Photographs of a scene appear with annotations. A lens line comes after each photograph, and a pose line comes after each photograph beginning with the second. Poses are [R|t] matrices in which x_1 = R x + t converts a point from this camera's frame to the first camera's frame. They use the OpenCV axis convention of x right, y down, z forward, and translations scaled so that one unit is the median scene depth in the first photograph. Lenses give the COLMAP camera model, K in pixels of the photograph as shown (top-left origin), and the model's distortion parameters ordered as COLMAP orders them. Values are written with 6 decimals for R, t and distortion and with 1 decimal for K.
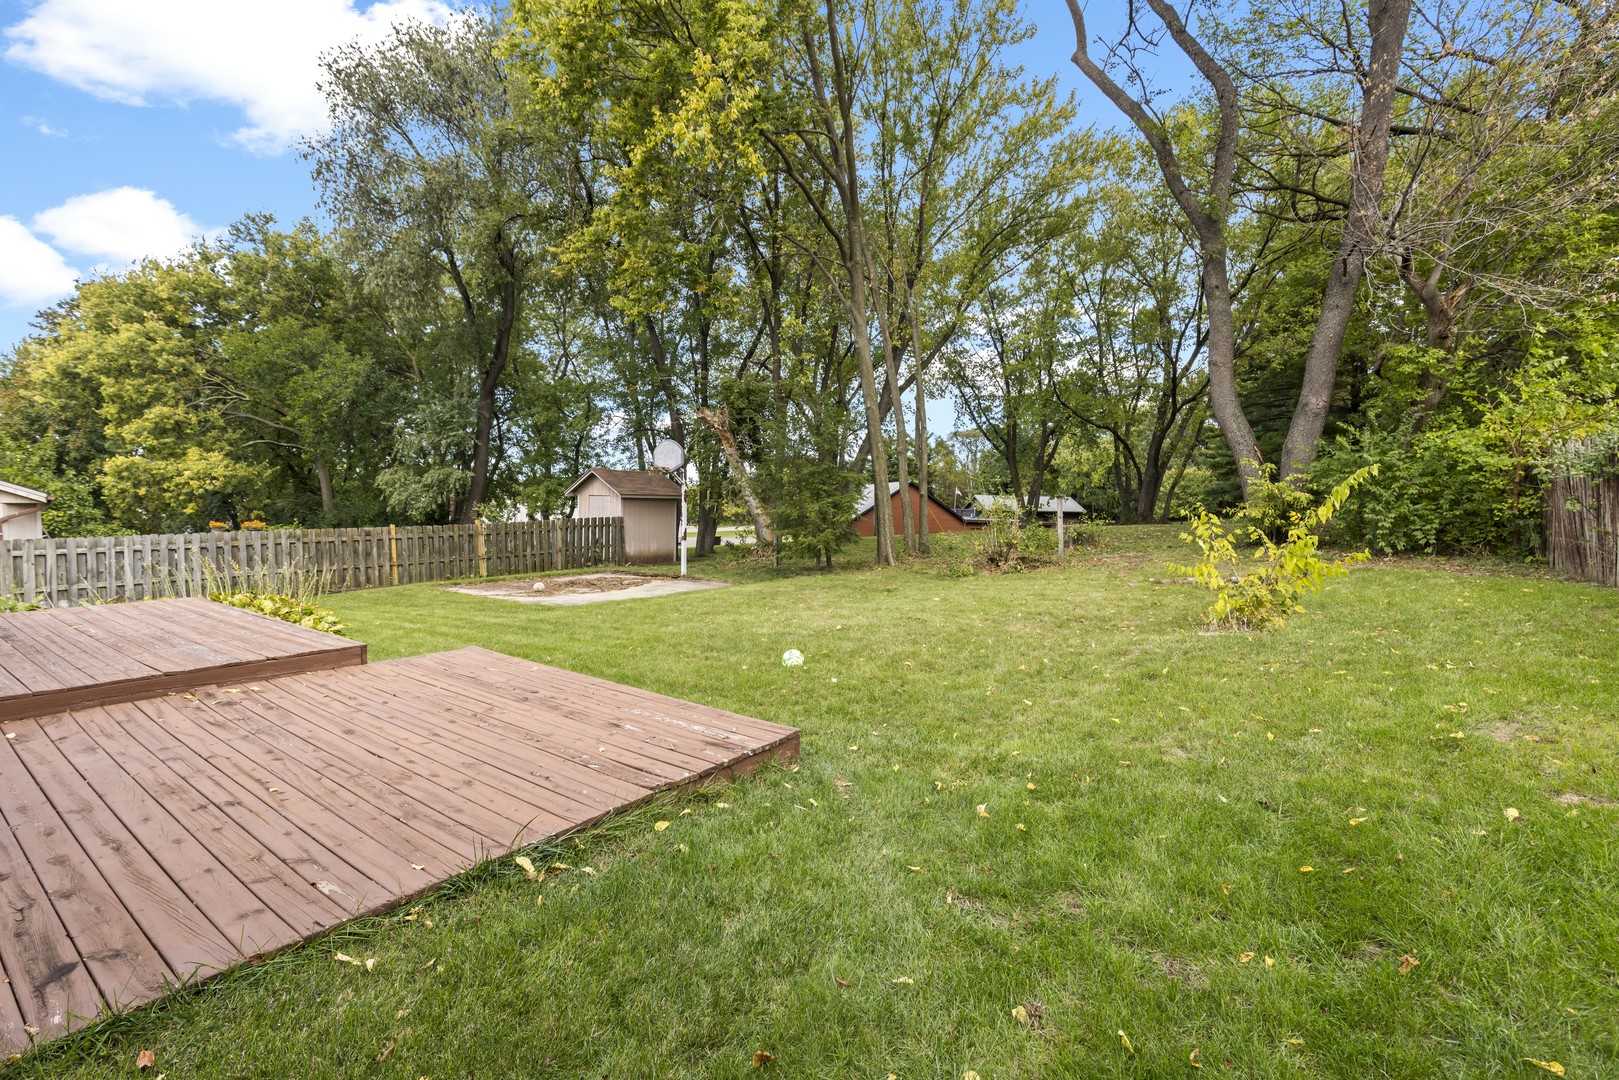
lens RADIAL K [[735.7, 0, 809.5], [0, 735.7, 540.0], [0, 0, 1]] dist [0.002012, 0.000342]
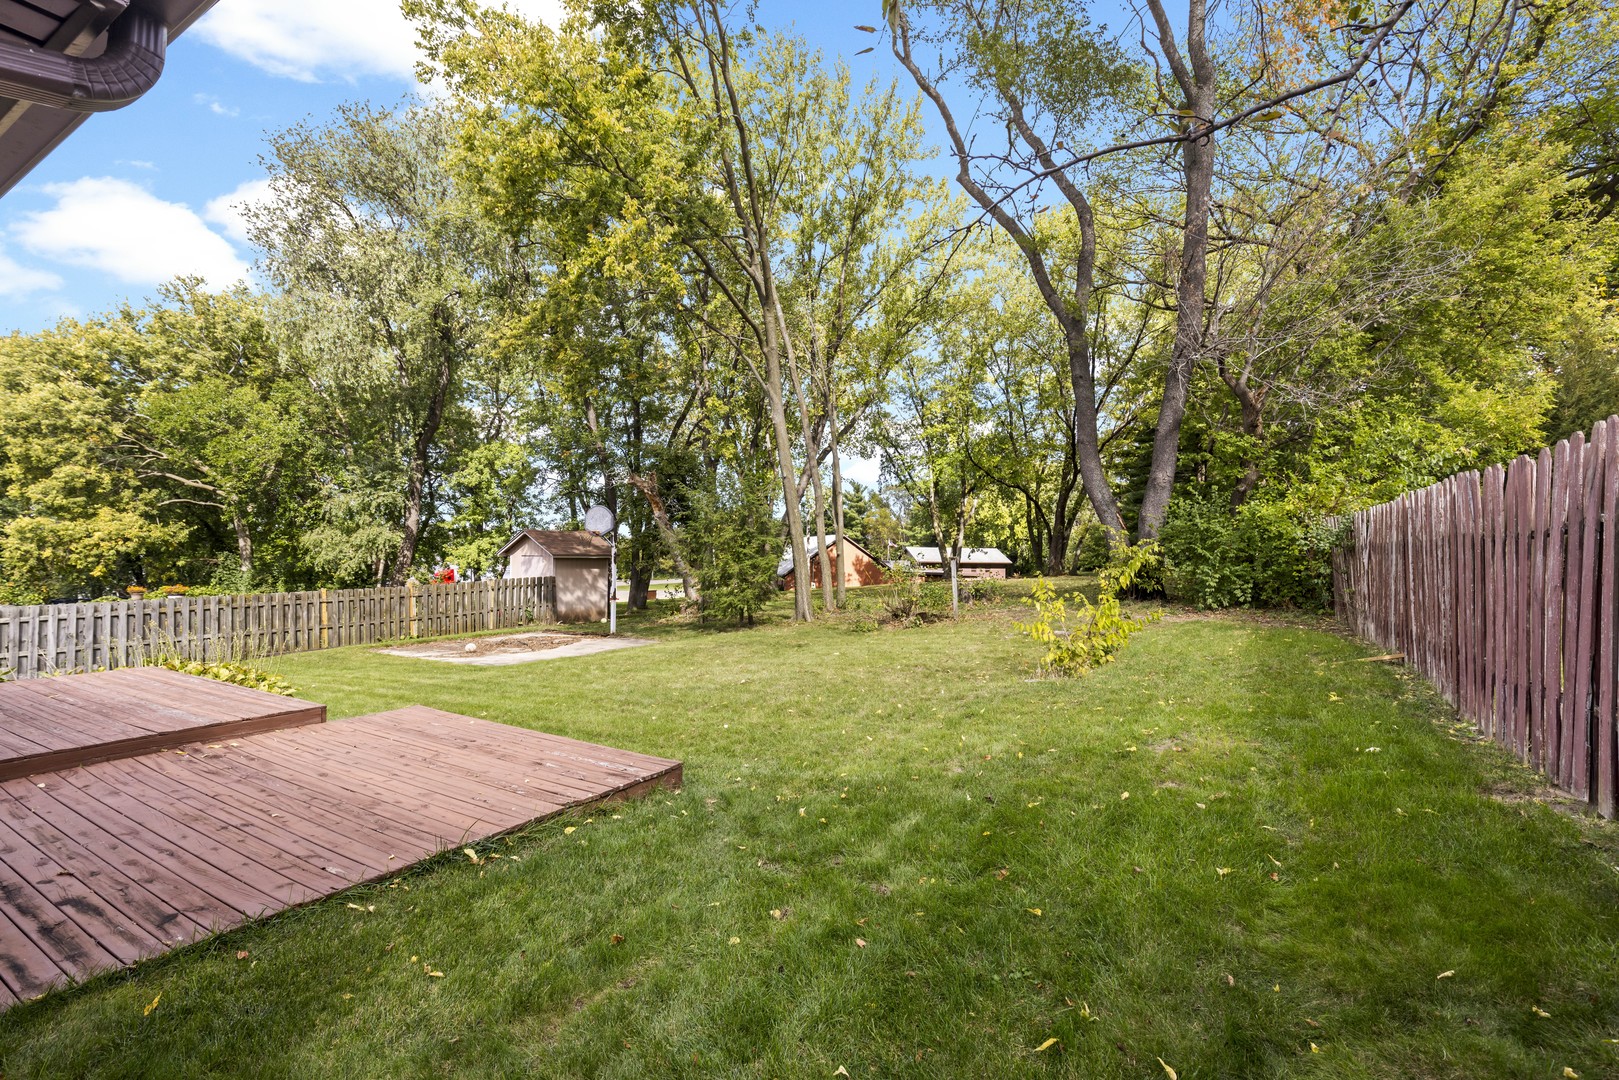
lens RADIAL K [[735.7, 0, 809.5], [0, 735.7, 540.0], [0, 0, 1]] dist [0.002012, 0.000342]
pose [[0.996632, -0.006062, 0.081779, 0.048350], [0.011647, 0.997618, -0.067991, -0.020906], [-0.081172, 0.068714, 0.994329, -0.158256]]
